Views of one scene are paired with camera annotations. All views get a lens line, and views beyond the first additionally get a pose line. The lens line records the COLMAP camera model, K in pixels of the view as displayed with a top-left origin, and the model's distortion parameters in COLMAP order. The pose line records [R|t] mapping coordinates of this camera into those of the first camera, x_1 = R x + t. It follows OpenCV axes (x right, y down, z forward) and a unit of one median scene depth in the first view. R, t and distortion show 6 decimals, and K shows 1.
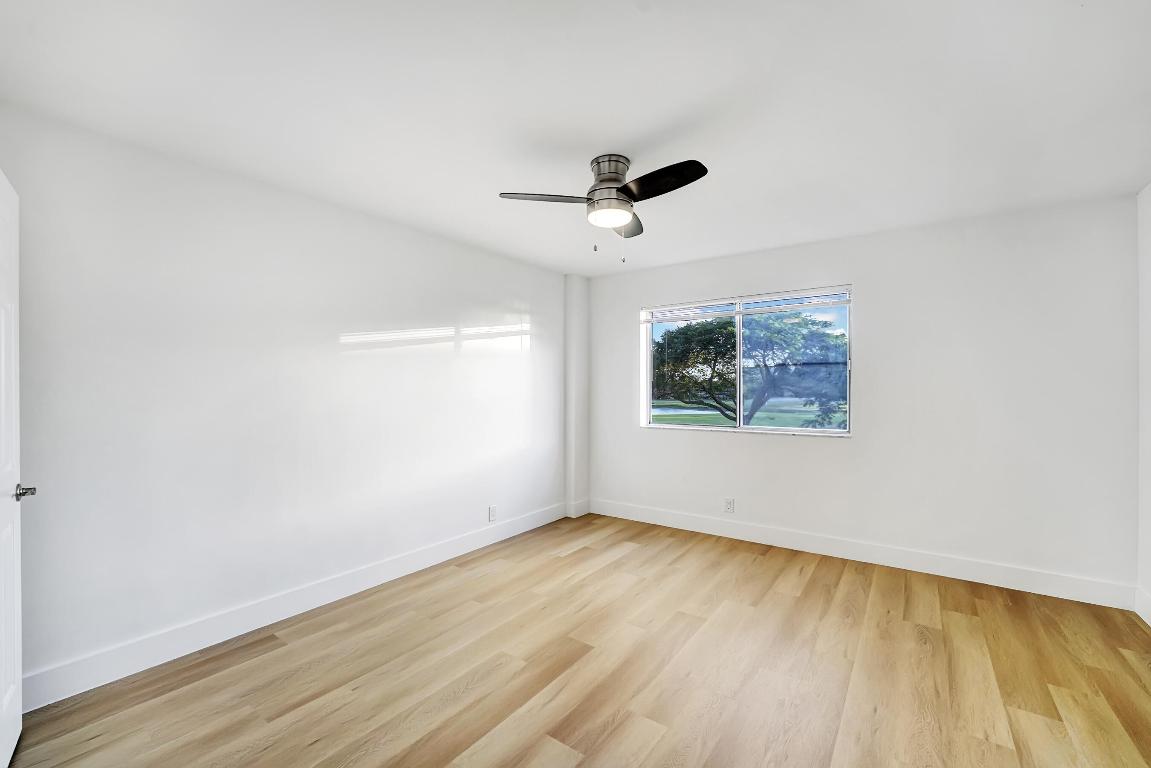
lens RADIAL K [[481.8, 0, 569.4], [0, 481.8, 389.1], [0, 0, 1]] dist [-0.024527, -0.000115]
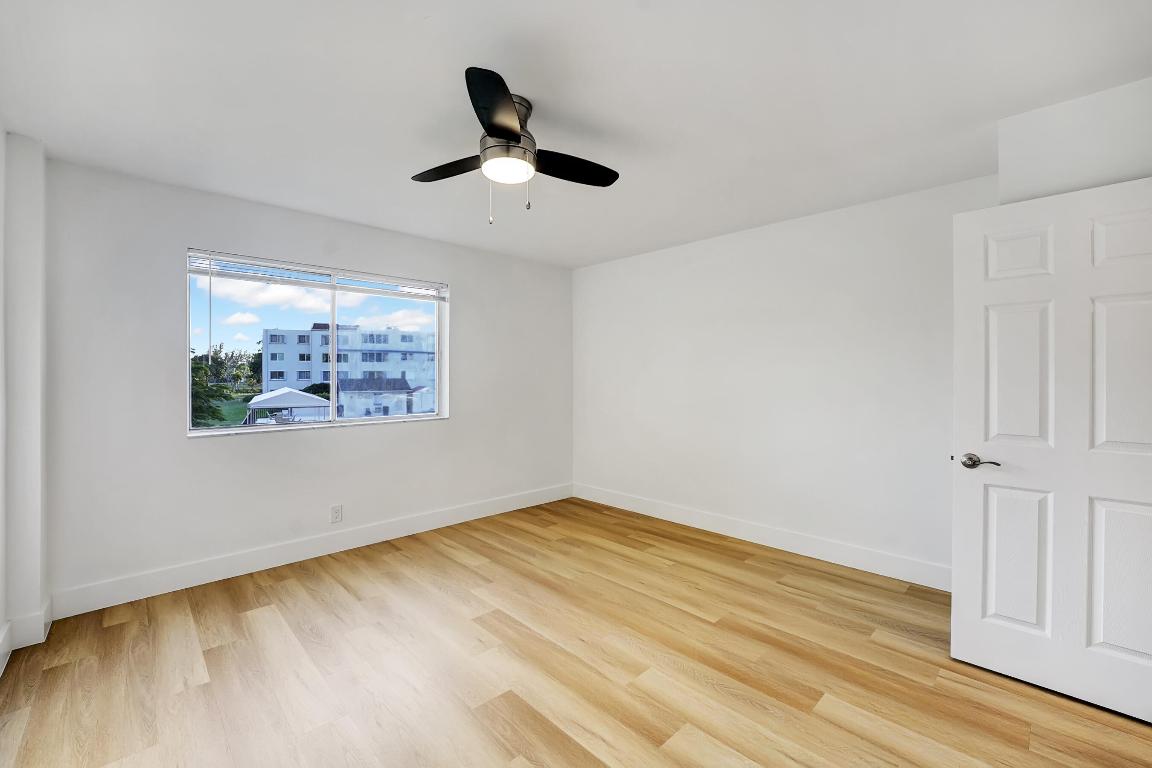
lens RADIAL K [[481.1, 0, 574.7], [0, 481.1, 386.1], [0, 0, 1]] dist [-0.015706, 0.000217]
pose [[0.179335, -0.026713, 0.983425, -0.559918], [0.011379, 0.999621, 0.025078, -0.002999], [-0.983722, 0.006693, 0.179571, 0.571962]]
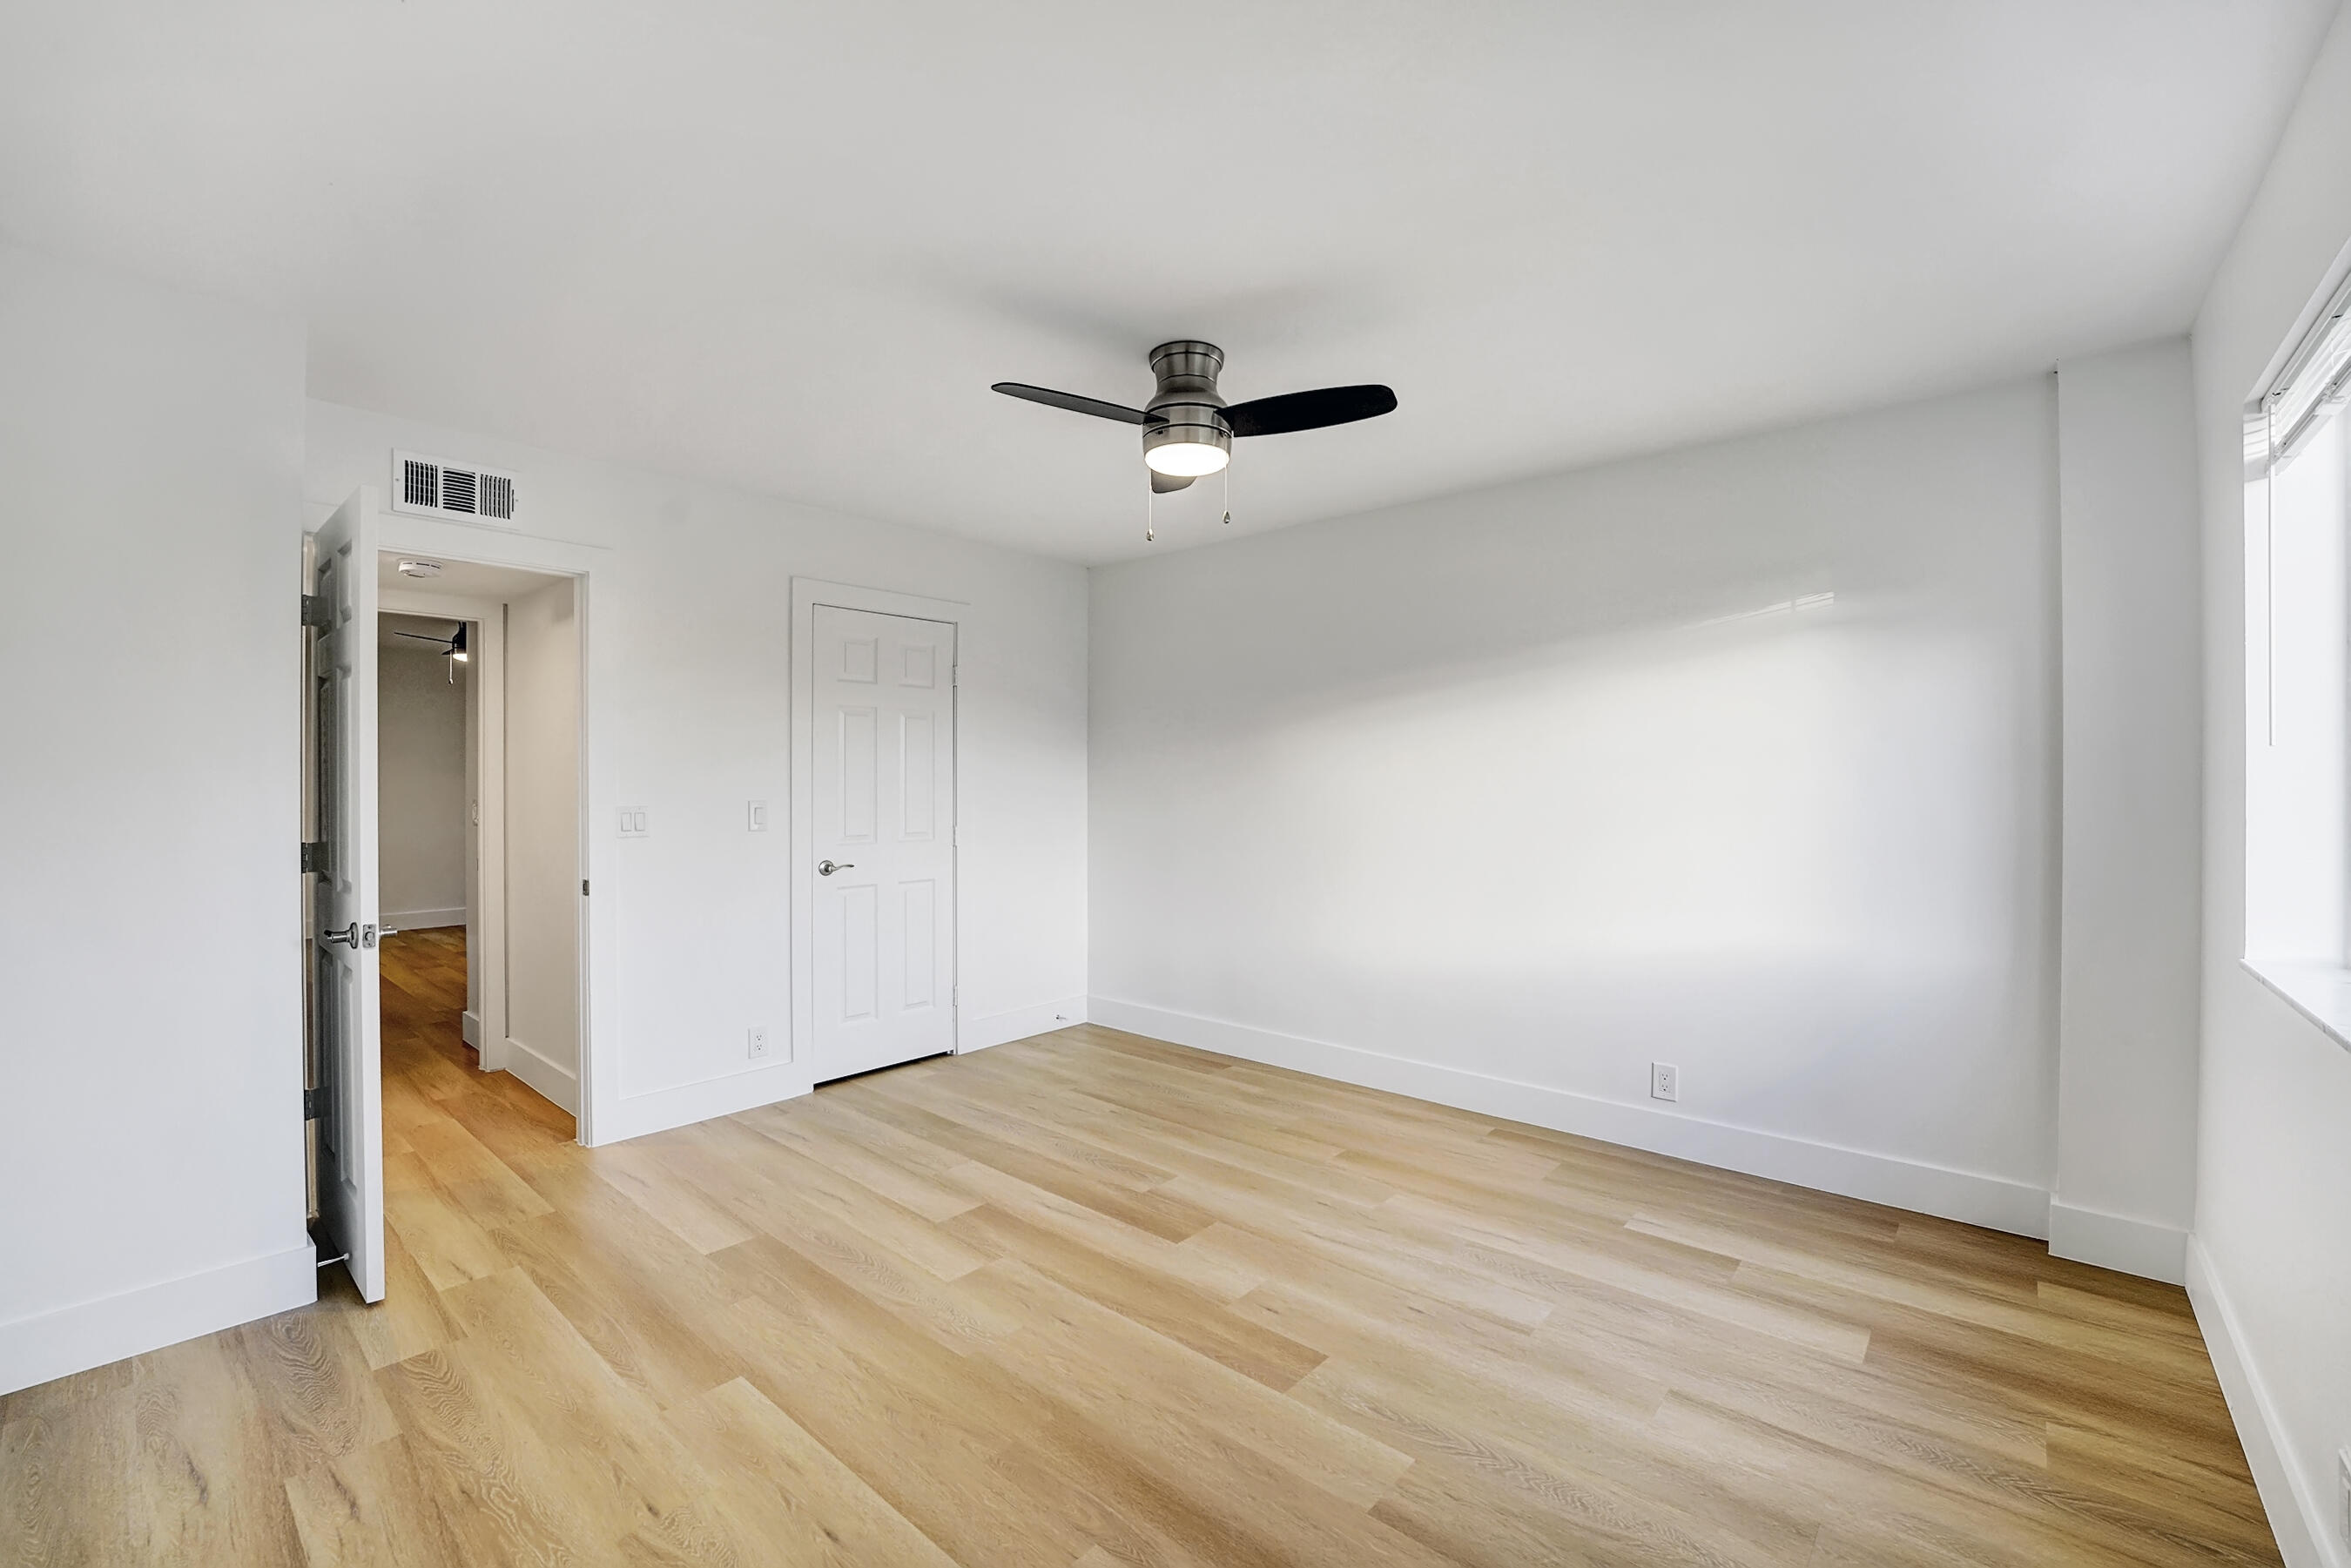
lens RADIAL K [[962.7, 0, 1175.5], [0, 962.7, 784.0], [0, 0, 1]] dist [-0.022868, -0.000060]
pose [[-0.083828, 0.004958, -0.996468, 0.897227], [-0.005074, 0.999973, 0.005403, -0.000660], [0.996467, 0.005509, -0.083801, 0.841575]]
